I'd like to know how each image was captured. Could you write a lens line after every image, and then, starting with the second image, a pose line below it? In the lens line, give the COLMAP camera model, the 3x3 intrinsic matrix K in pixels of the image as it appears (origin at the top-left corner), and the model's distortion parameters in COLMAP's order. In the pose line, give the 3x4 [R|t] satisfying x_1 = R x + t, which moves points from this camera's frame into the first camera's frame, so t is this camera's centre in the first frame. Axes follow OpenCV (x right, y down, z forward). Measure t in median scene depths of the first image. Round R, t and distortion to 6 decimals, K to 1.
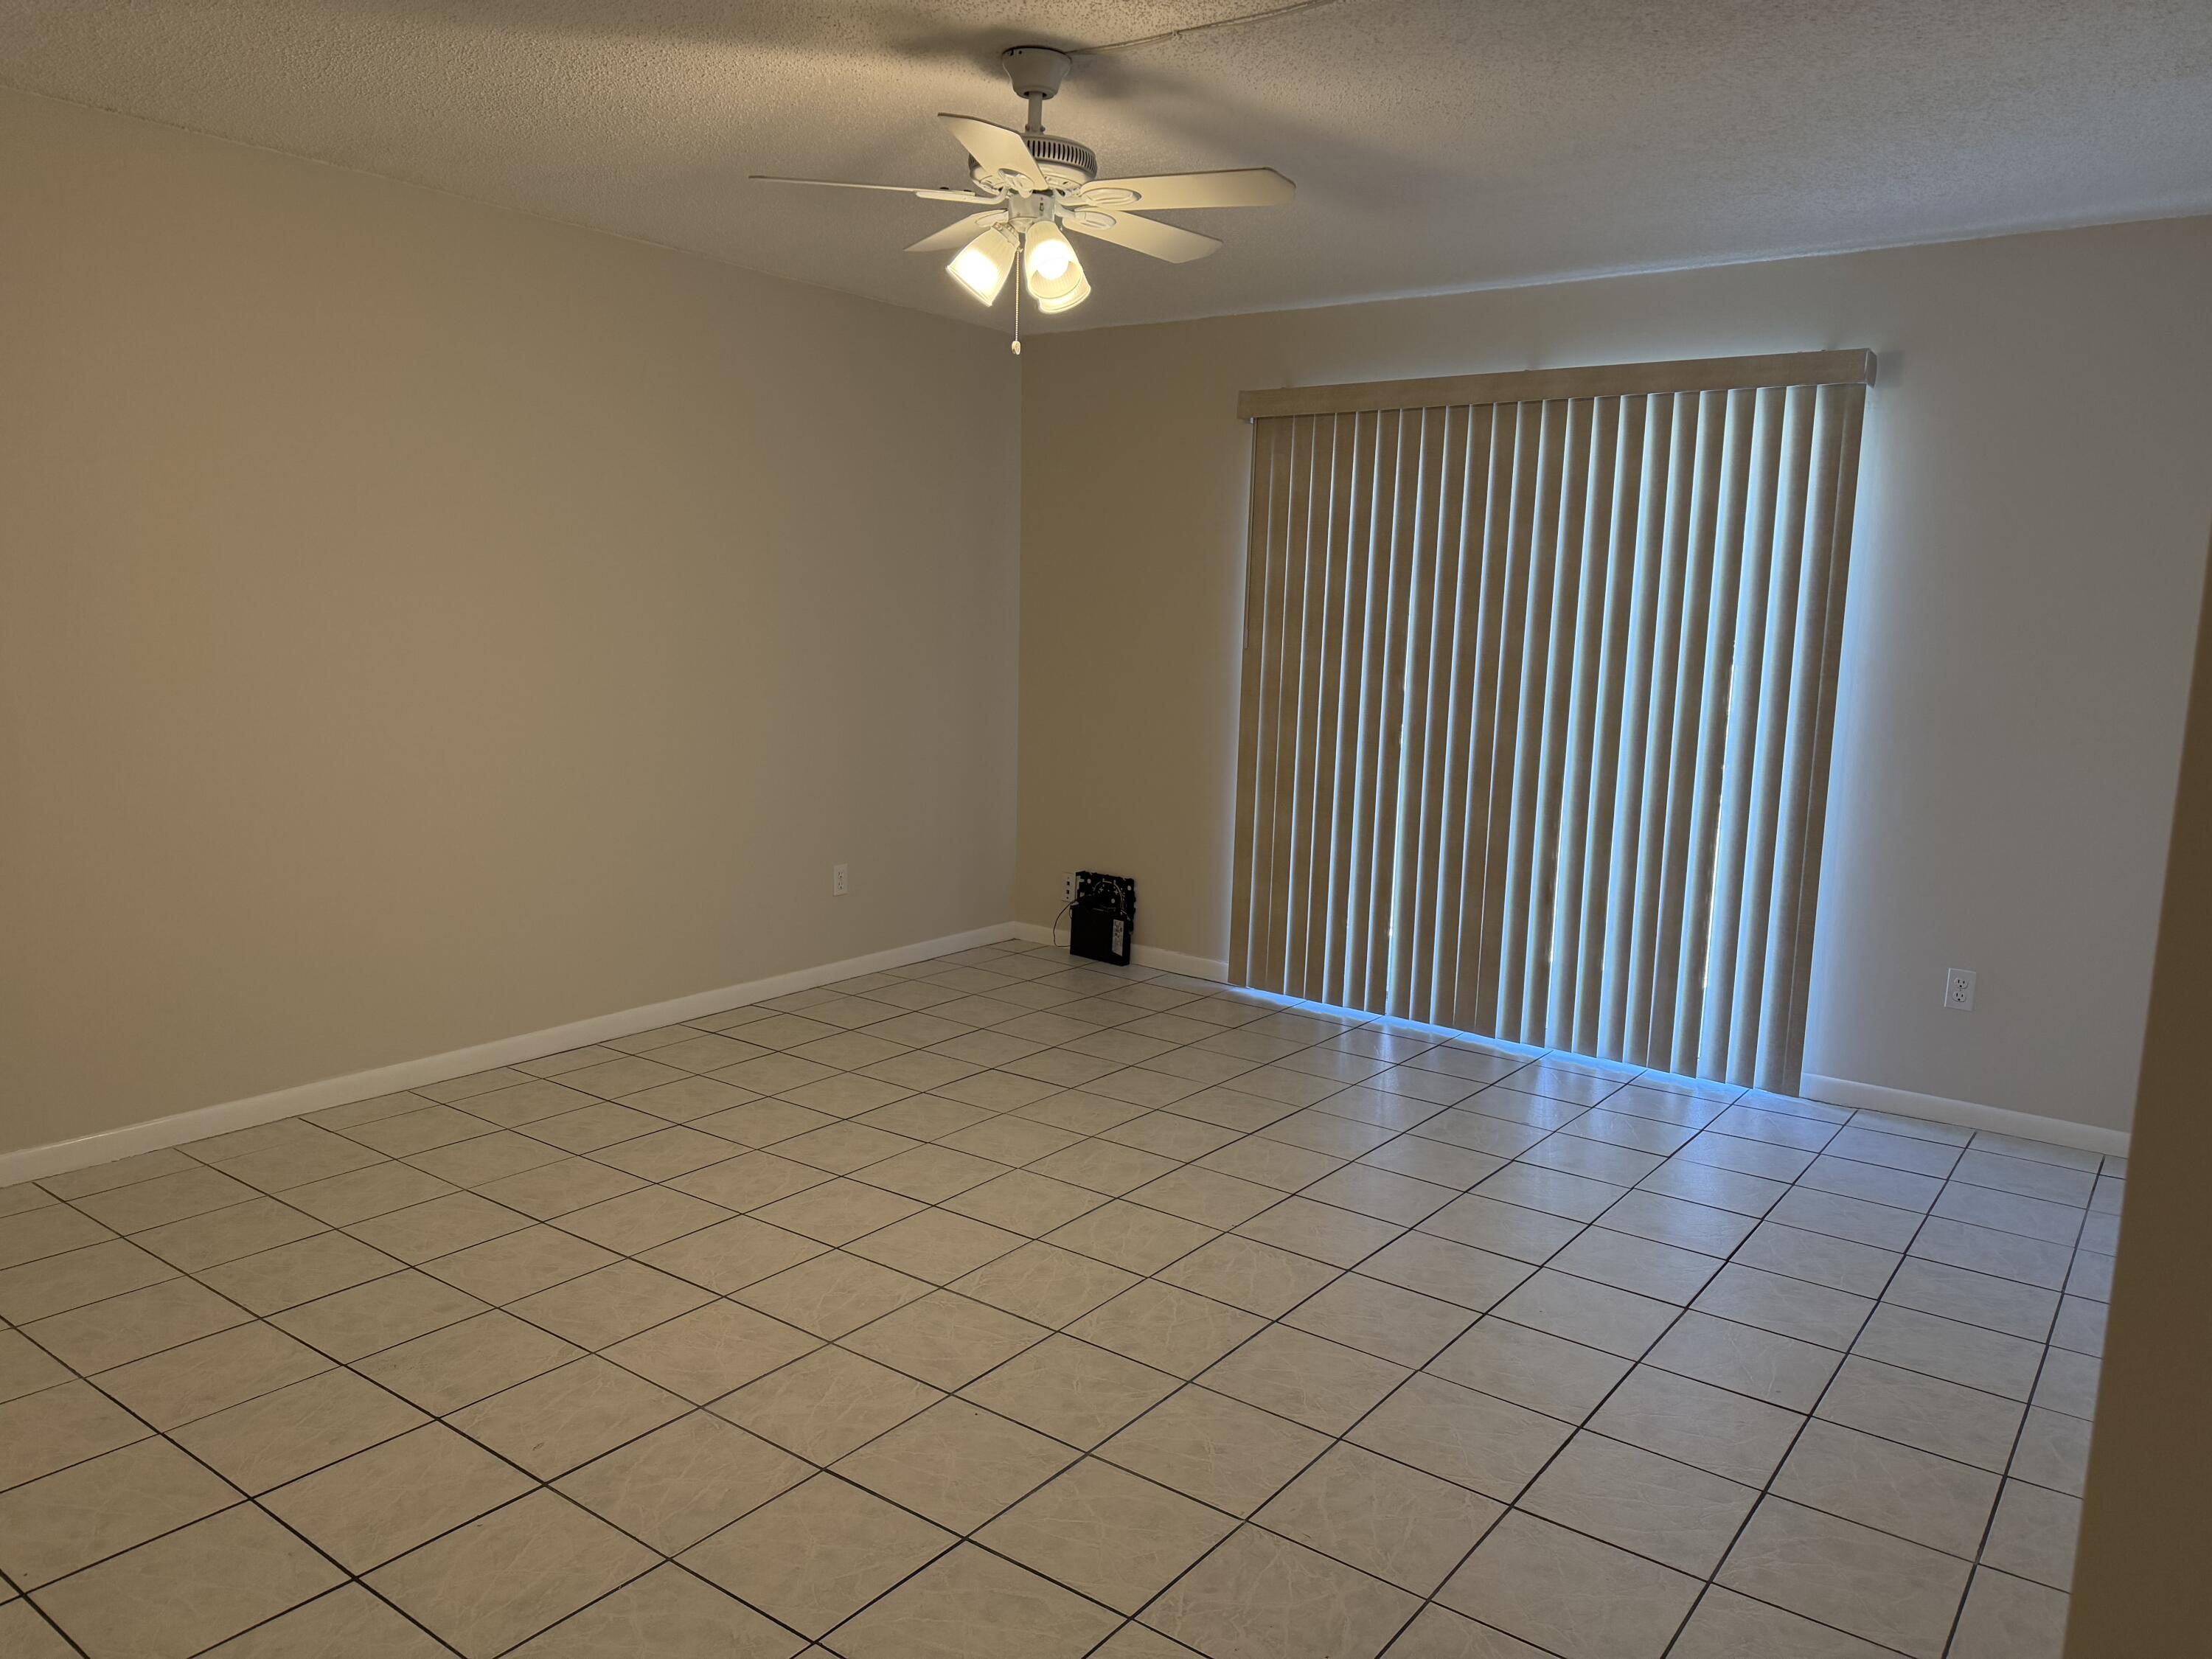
lens RADIAL K [[1566.1, 0, 1109.0], [0, 1566.1, 816.1], [0, 0, 1]] dist [0.074780, -0.078695]
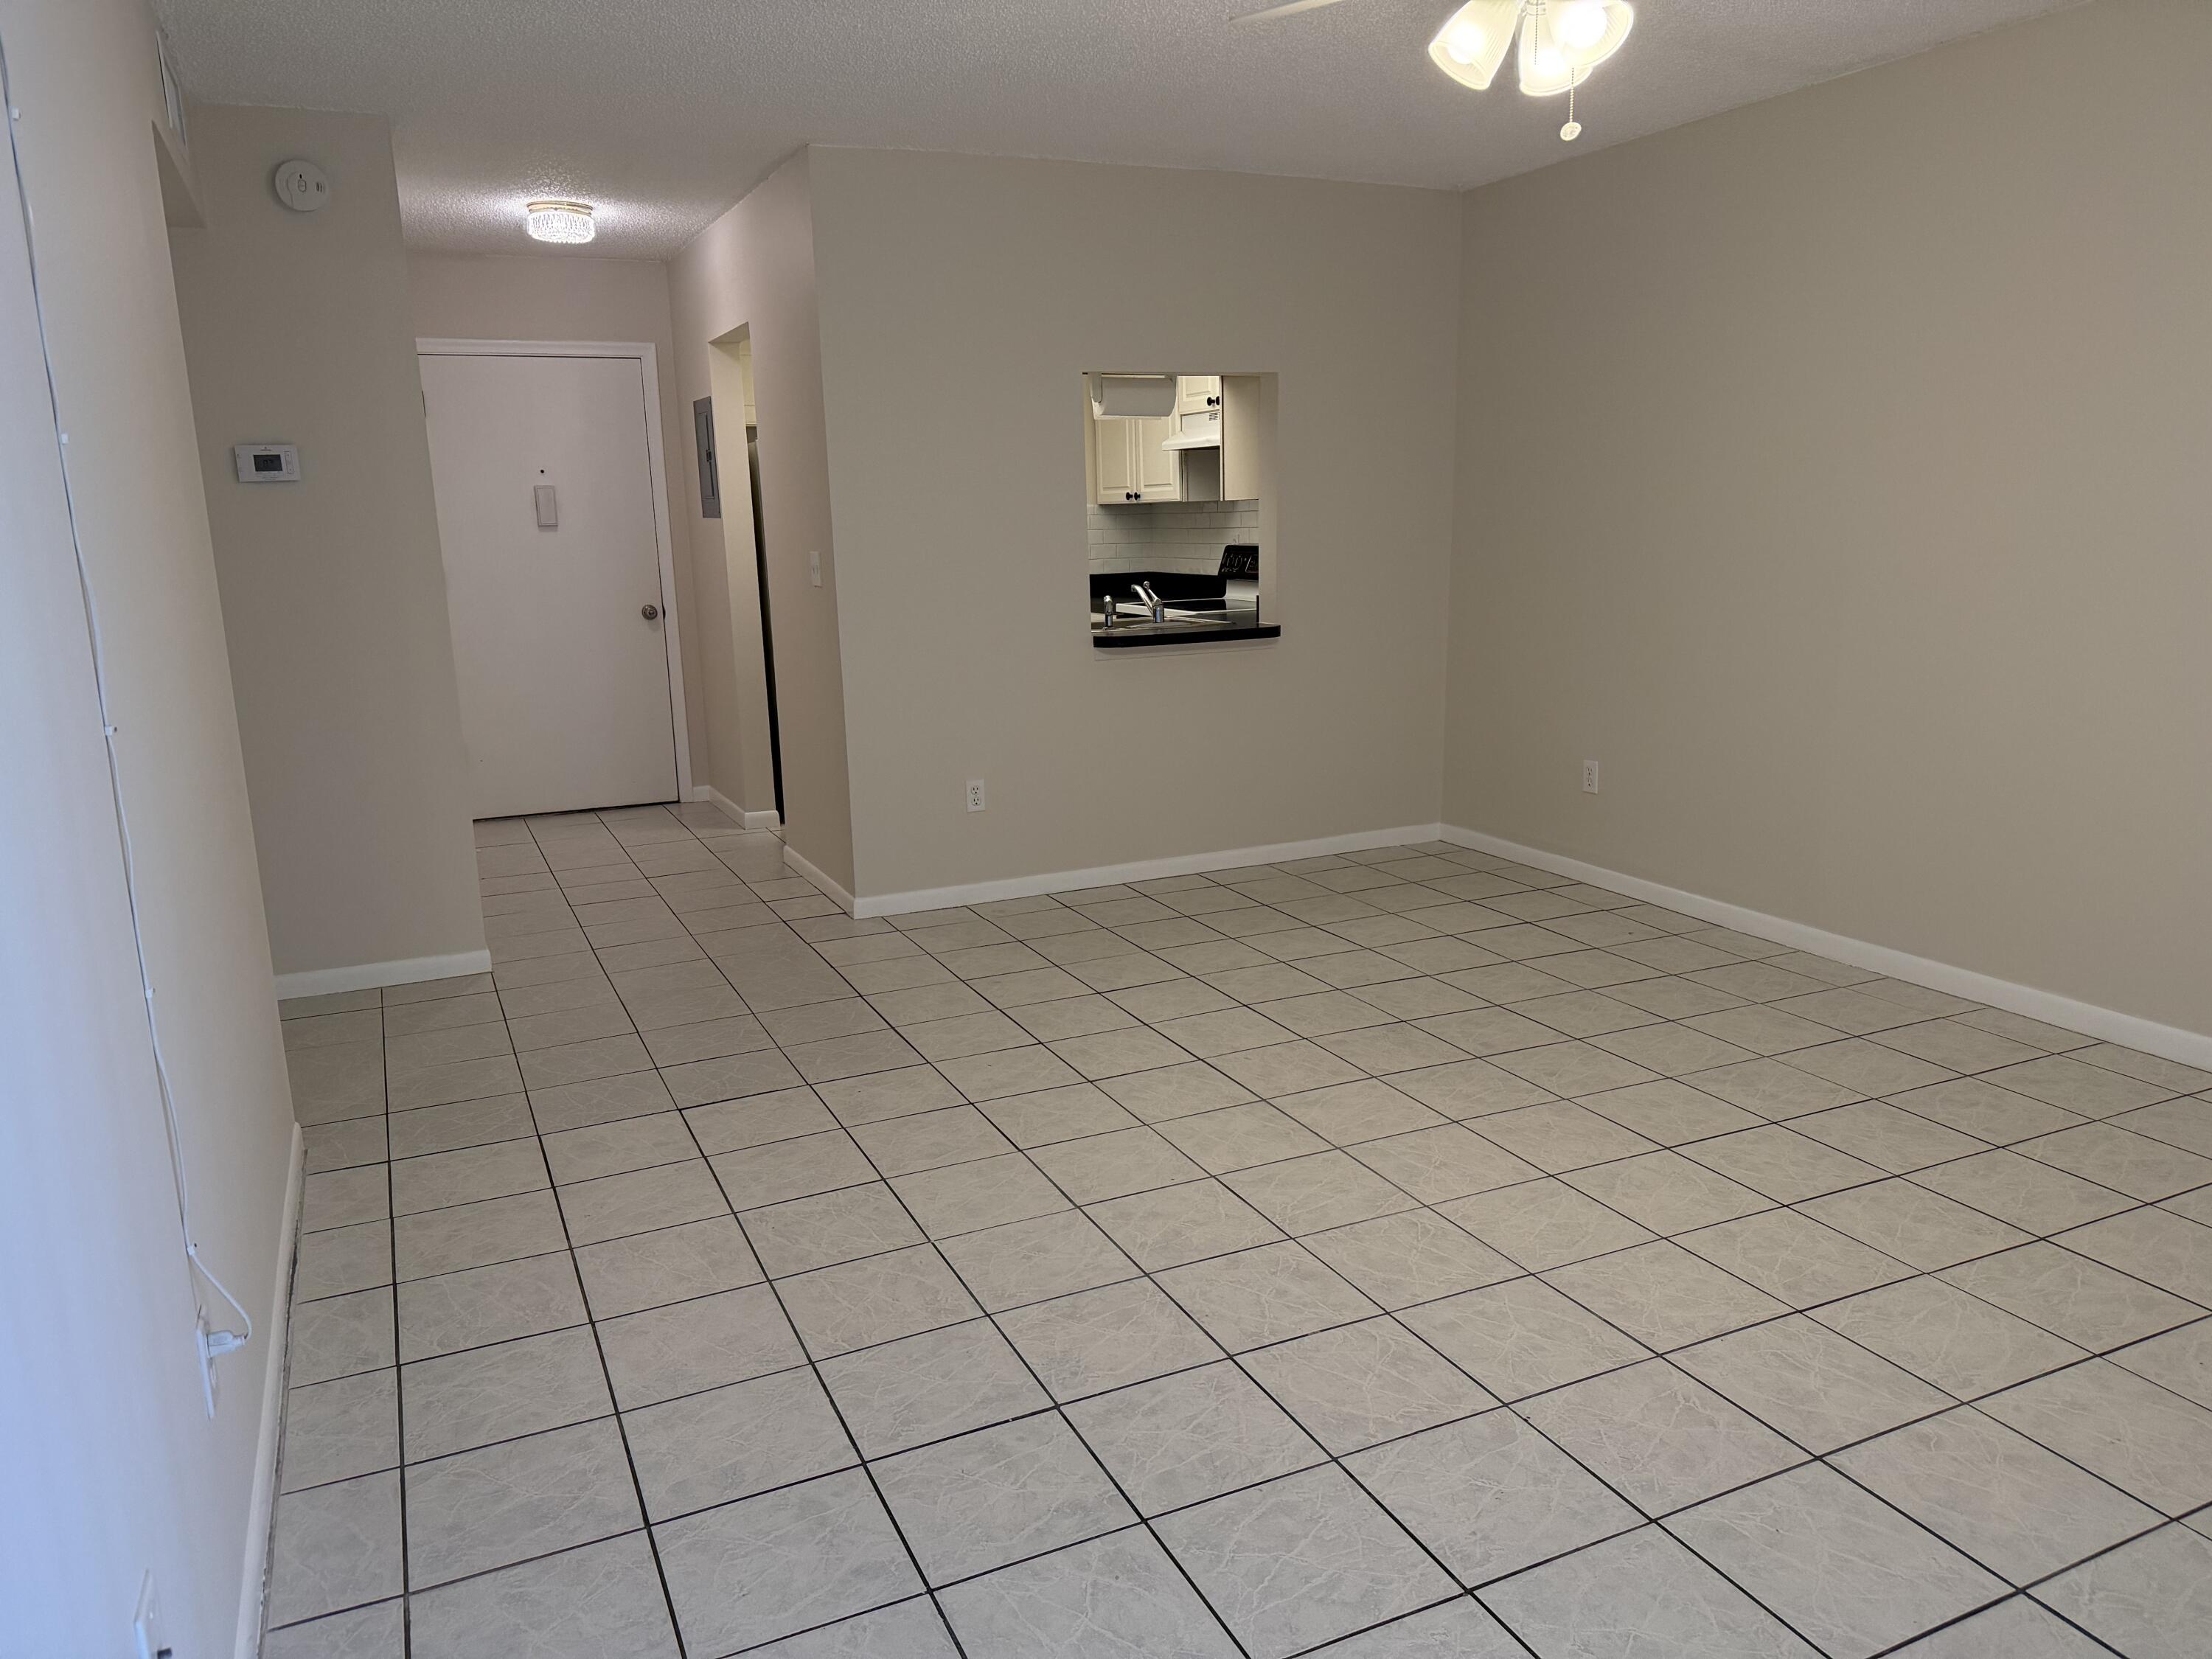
lens RADIAL K [[1566.1, 0, 1110.8], [0, 1566.1, 797.9], [0, 0, 1]] dist [0.074780, -0.078695]
pose [[-0.483549, 0.147020, -0.862882, 0.654514], [-0.104412, 0.969067, 0.223623, -0.113495], [0.869067, 0.198228, -0.453241, 1.029393]]
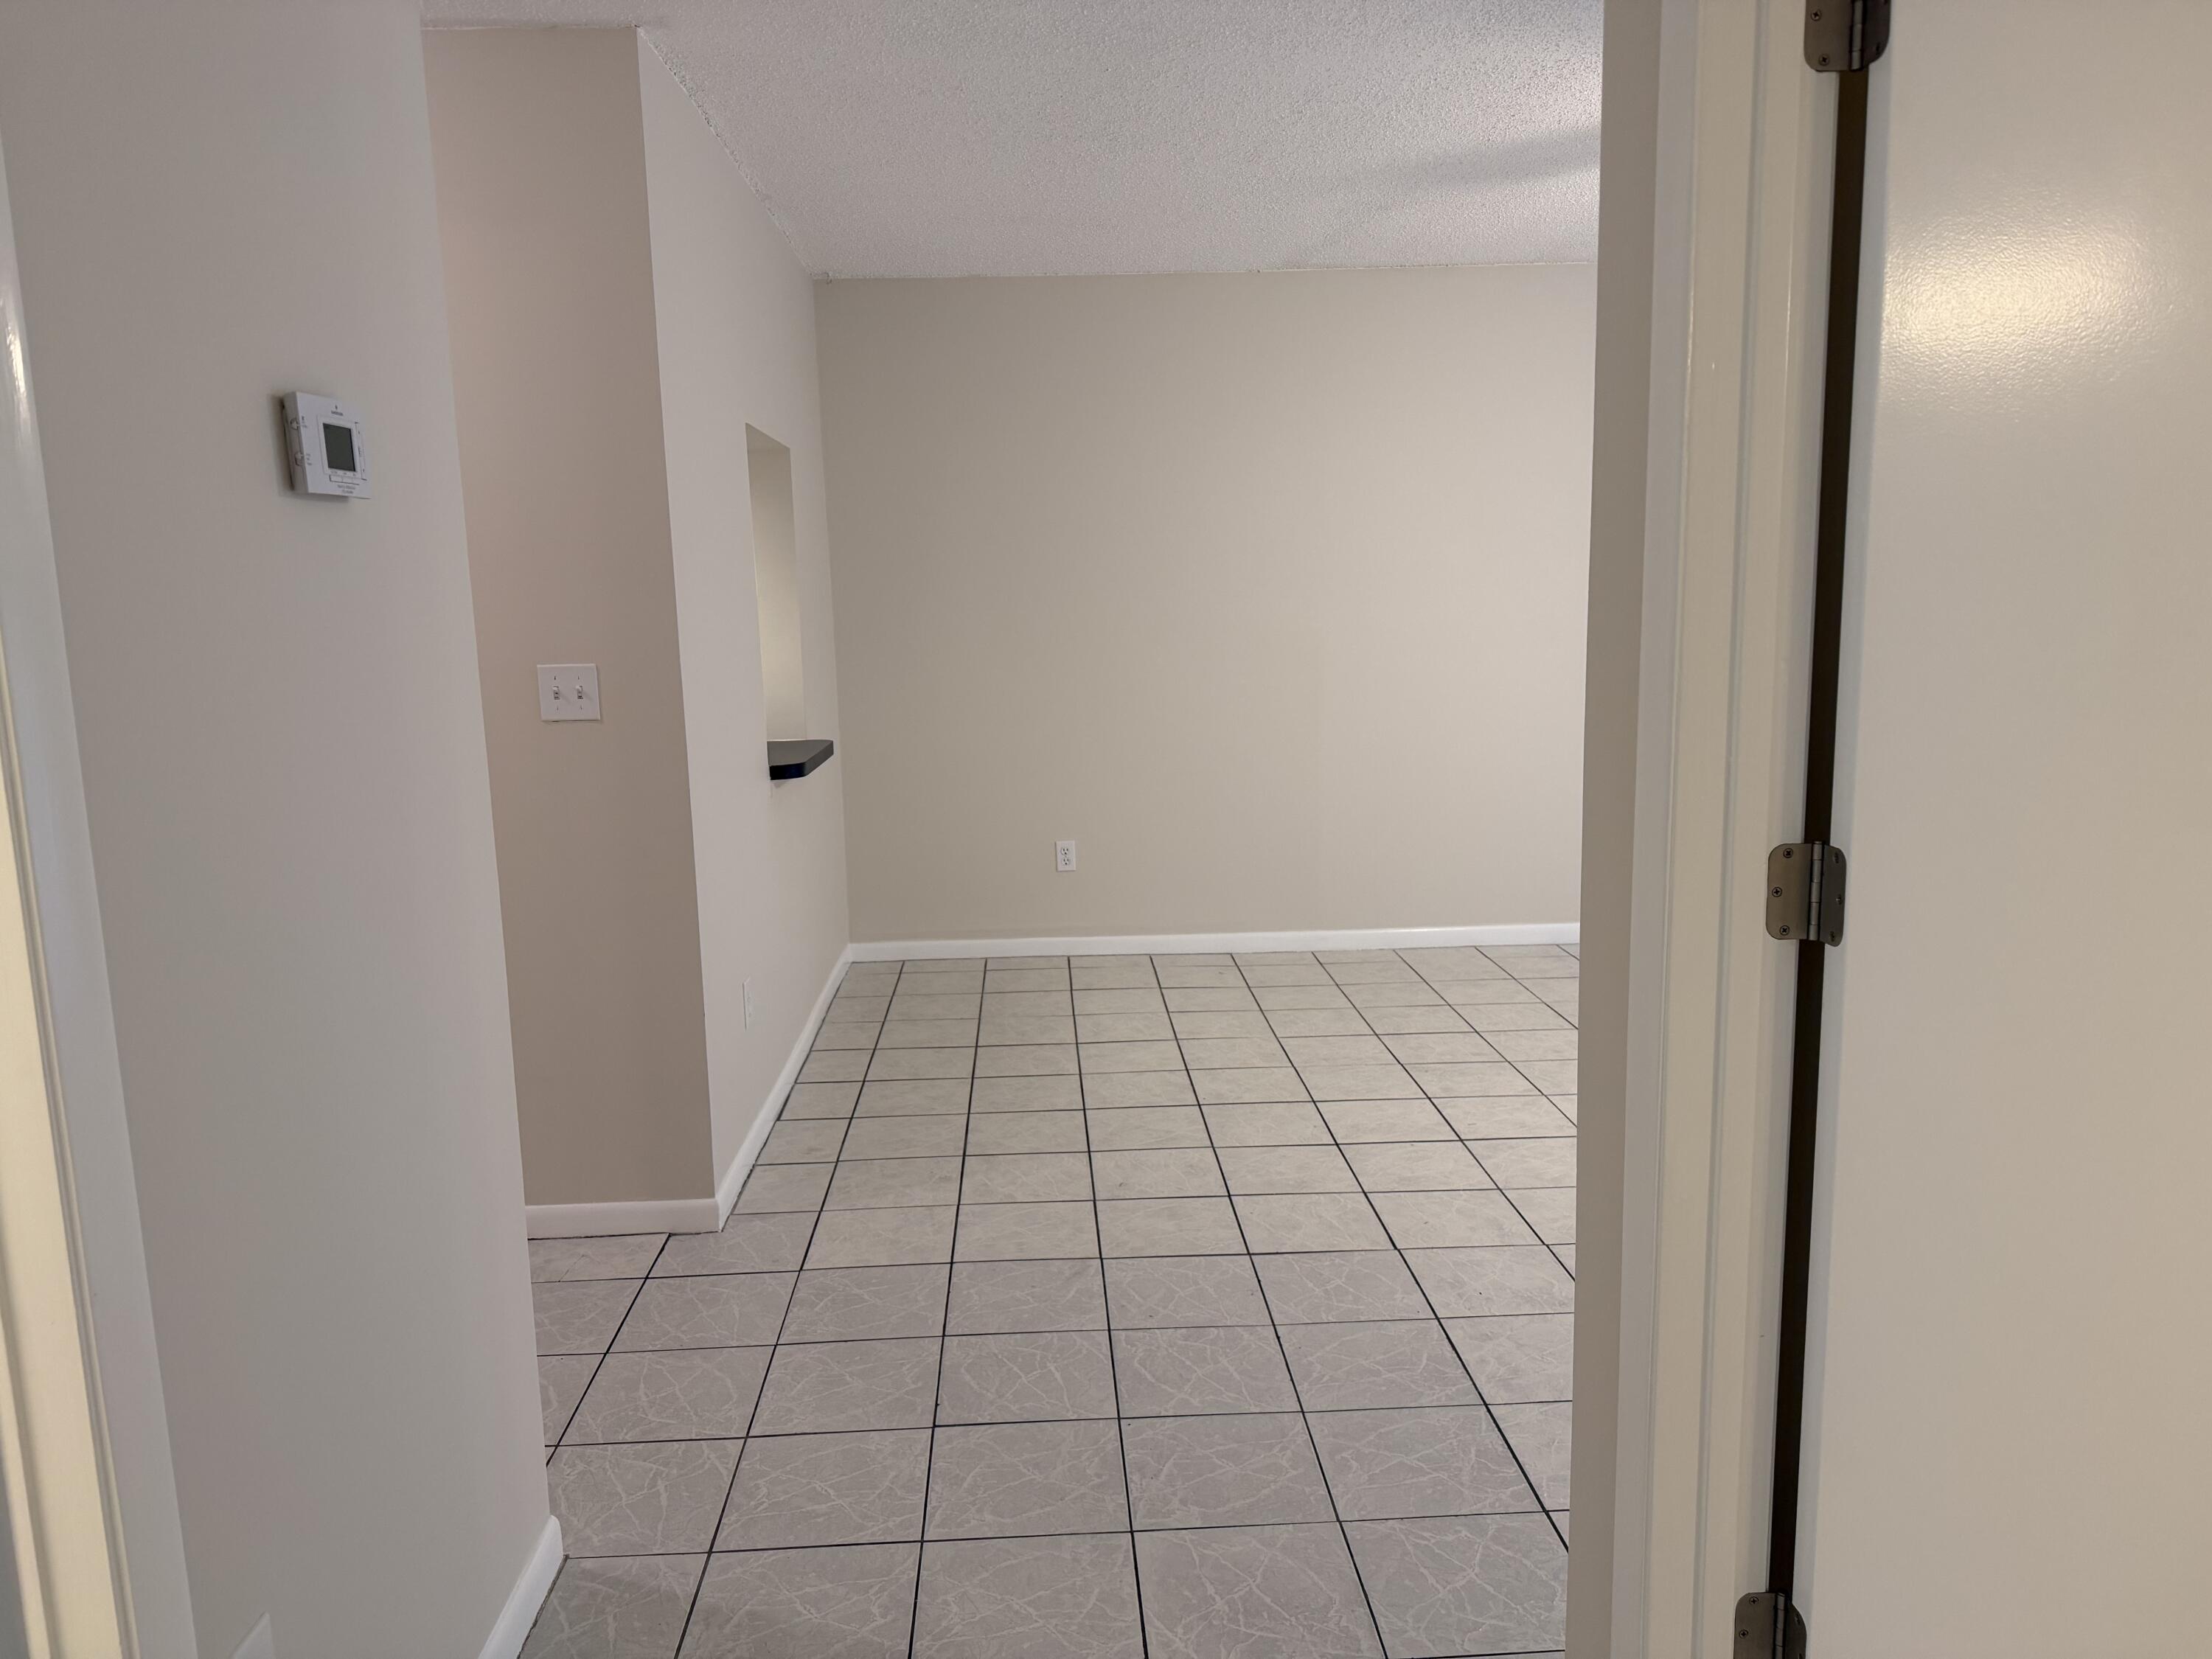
lens RADIAL K [[1566.1, 0, 1063.2], [0, 1566.1, 847.8], [0, 0, 1]] dist [0.074780, -0.078695]
pose [[0.619881, 0.091552, -0.779336, 0.381401], [-0.065782, 0.995737, 0.064651, 0.038440], [0.781933, 0.011190, 0.623262, -0.180659]]
